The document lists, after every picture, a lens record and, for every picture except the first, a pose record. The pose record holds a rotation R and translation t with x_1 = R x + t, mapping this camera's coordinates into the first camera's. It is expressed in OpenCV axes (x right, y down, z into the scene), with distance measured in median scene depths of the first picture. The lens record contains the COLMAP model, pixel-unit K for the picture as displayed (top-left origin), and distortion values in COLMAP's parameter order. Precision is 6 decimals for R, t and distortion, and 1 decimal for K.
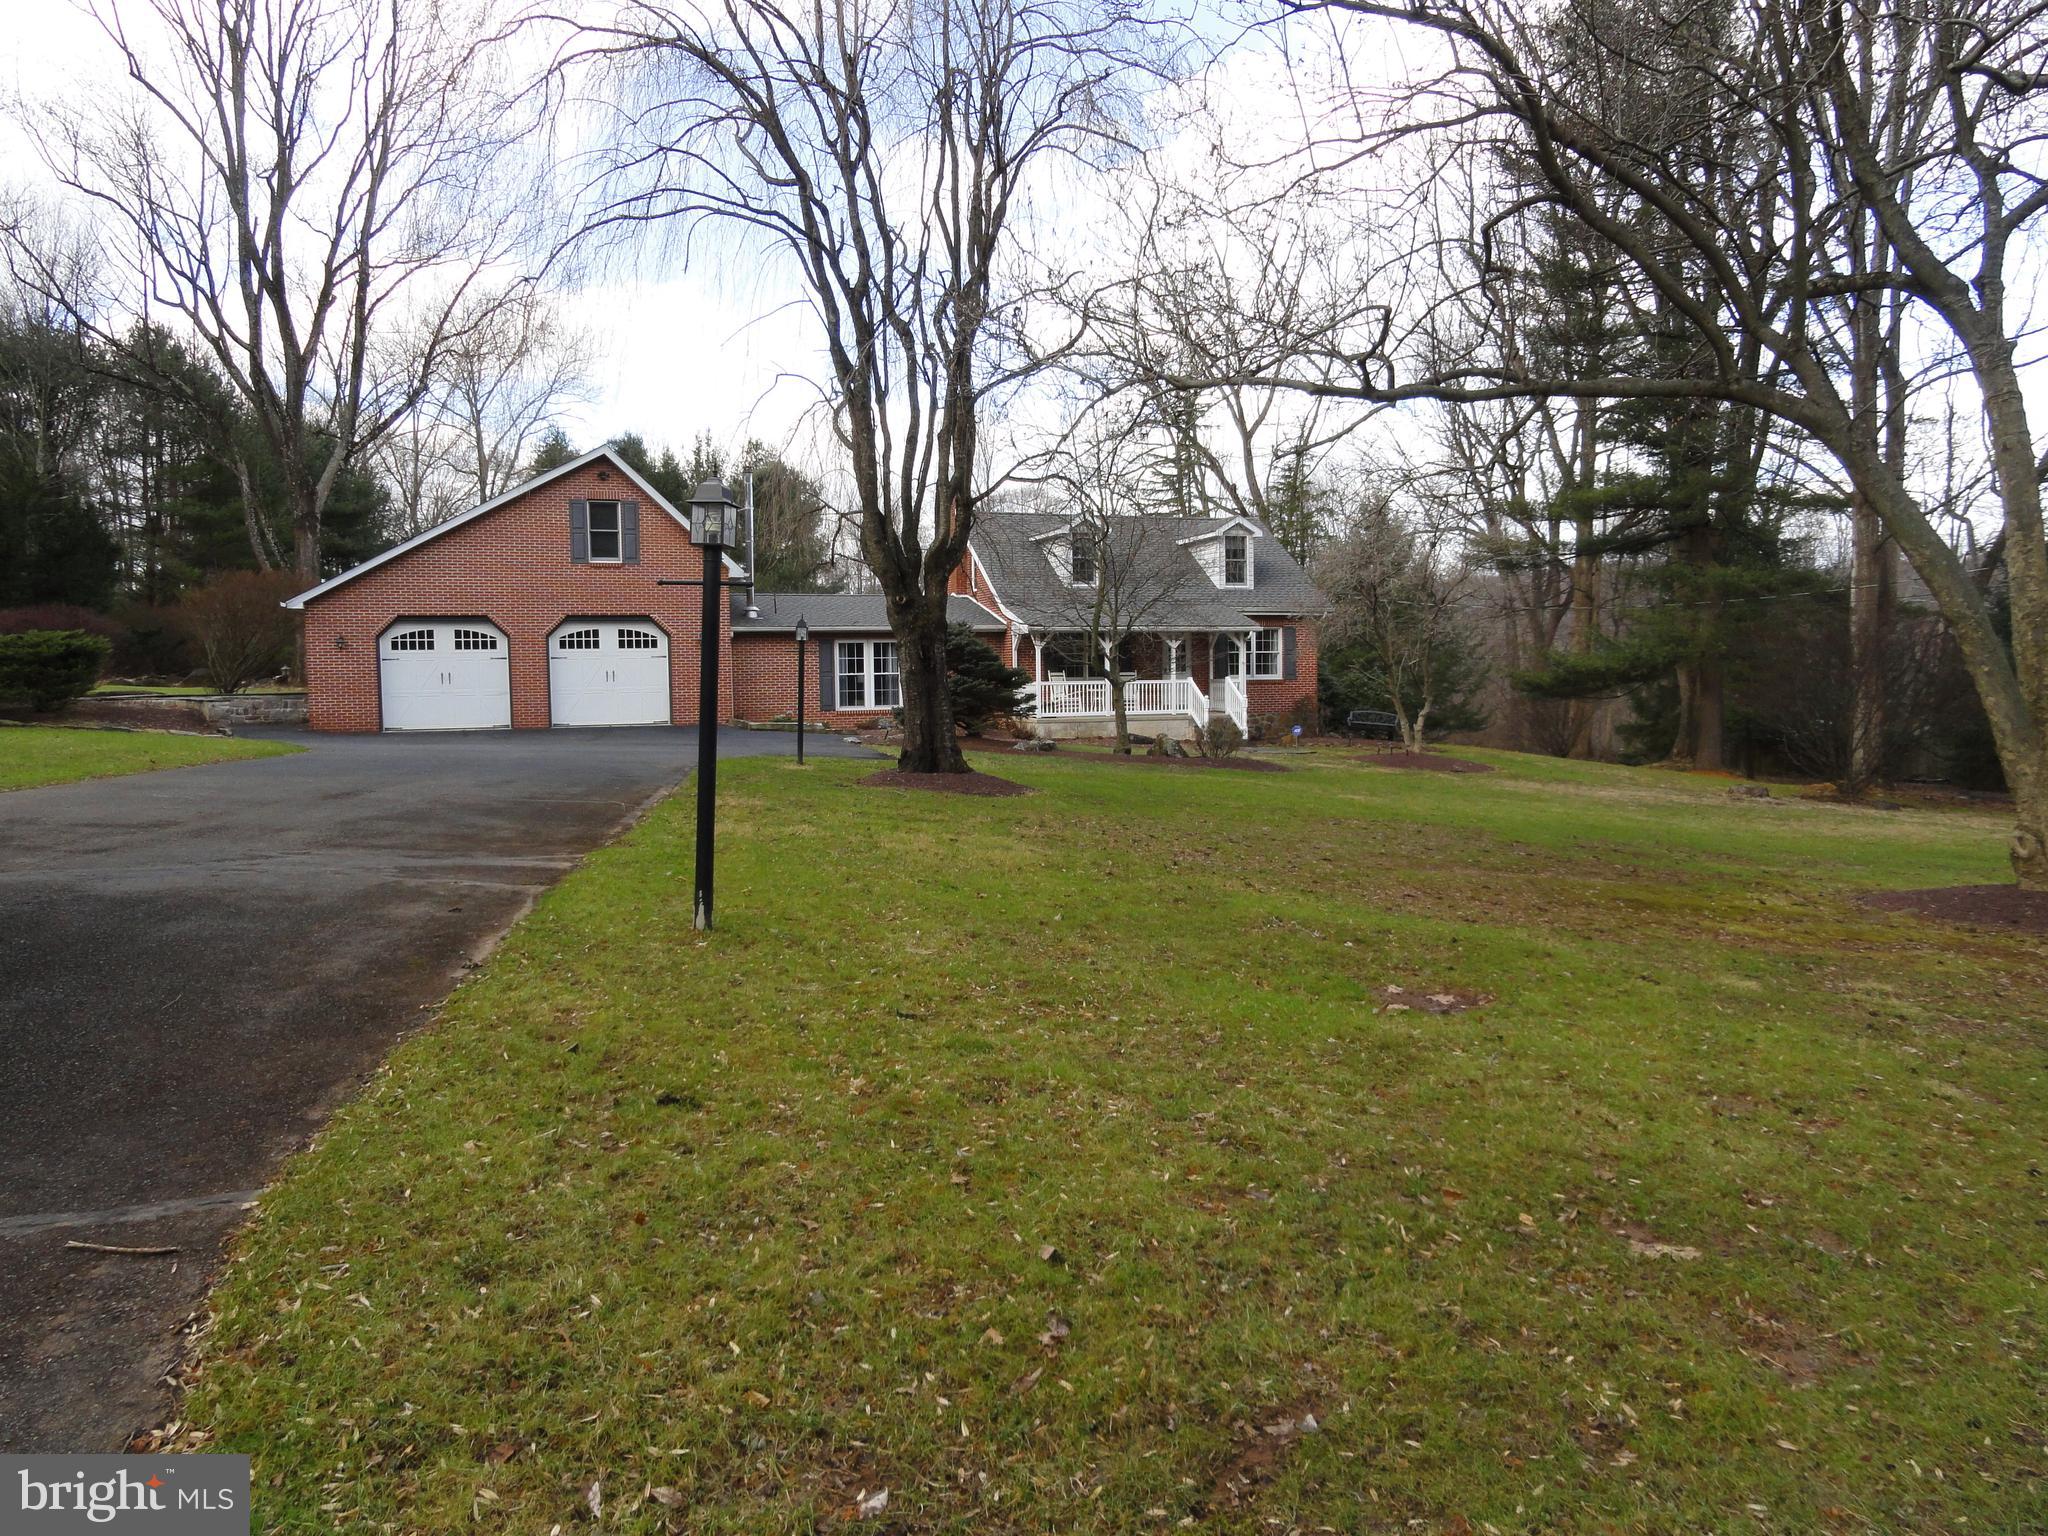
lens RADIAL K [[1430.0, 0, 1030.6], [0, 1430.0, 767.9], [0, 0, 1]] dist [0.000659, 0.002020]
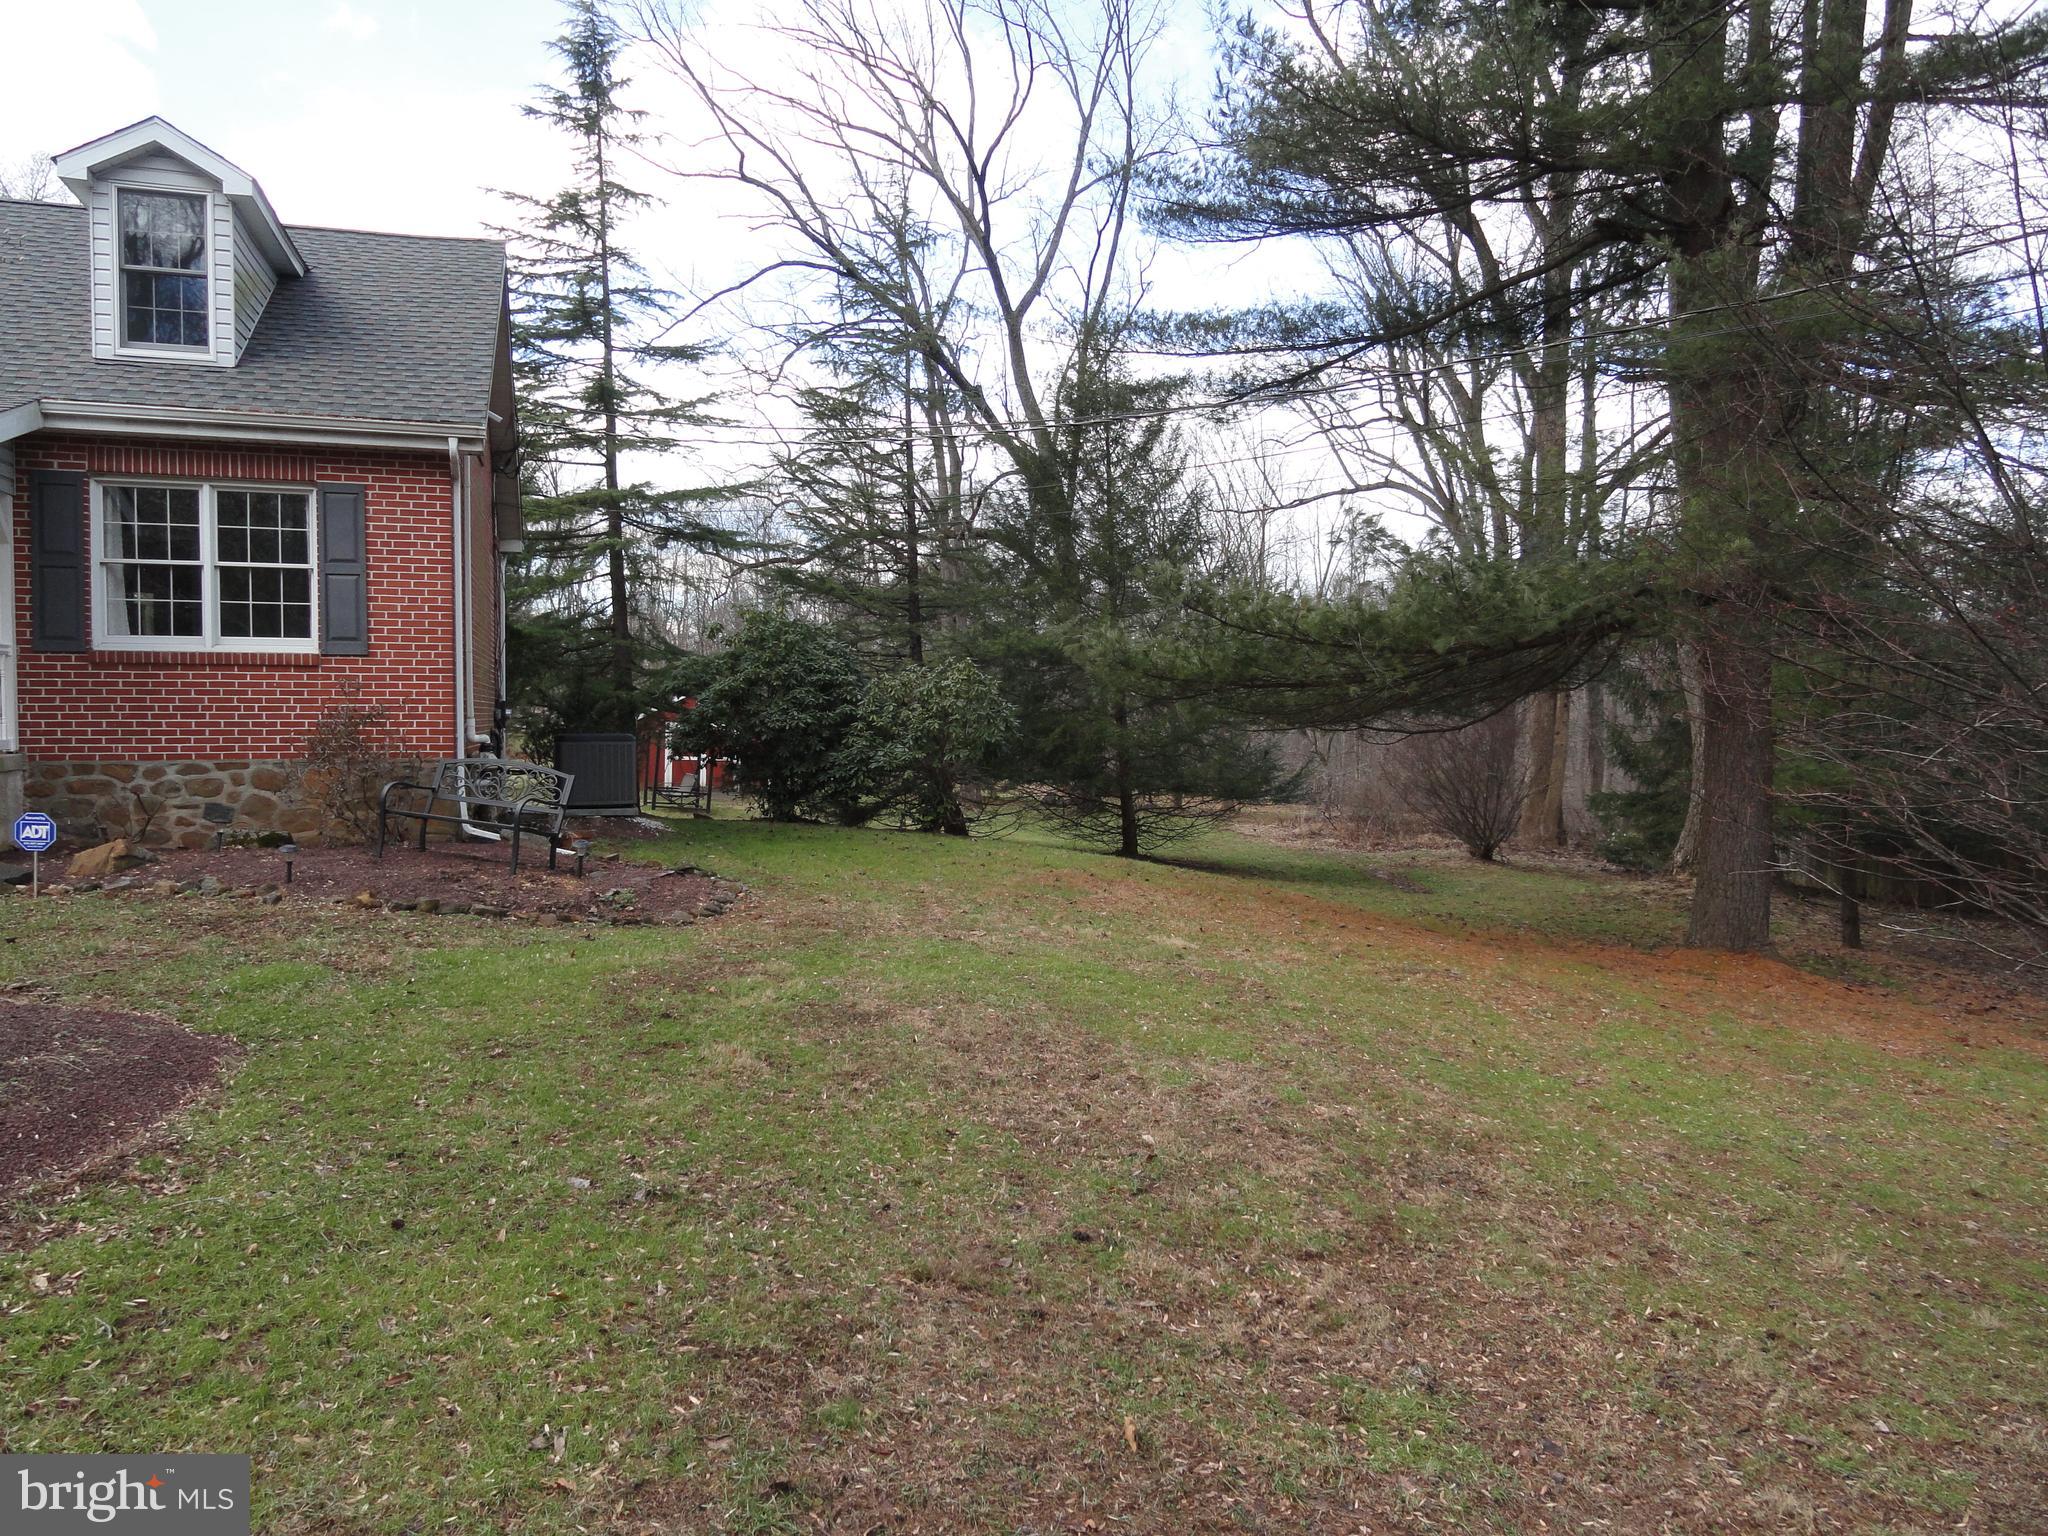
lens RADIAL K [[1430.0, 0, 1022.1], [0, 1430.0, 754.9], [0, 0, 1]] dist [0.000659, 0.002020]
pose [[0.998617, 0.021724, -0.047885, 0.395642], [-0.023159, 0.999293, -0.029624, -0.039304], [0.047208, 0.030692, 0.998413, 0.795282]]
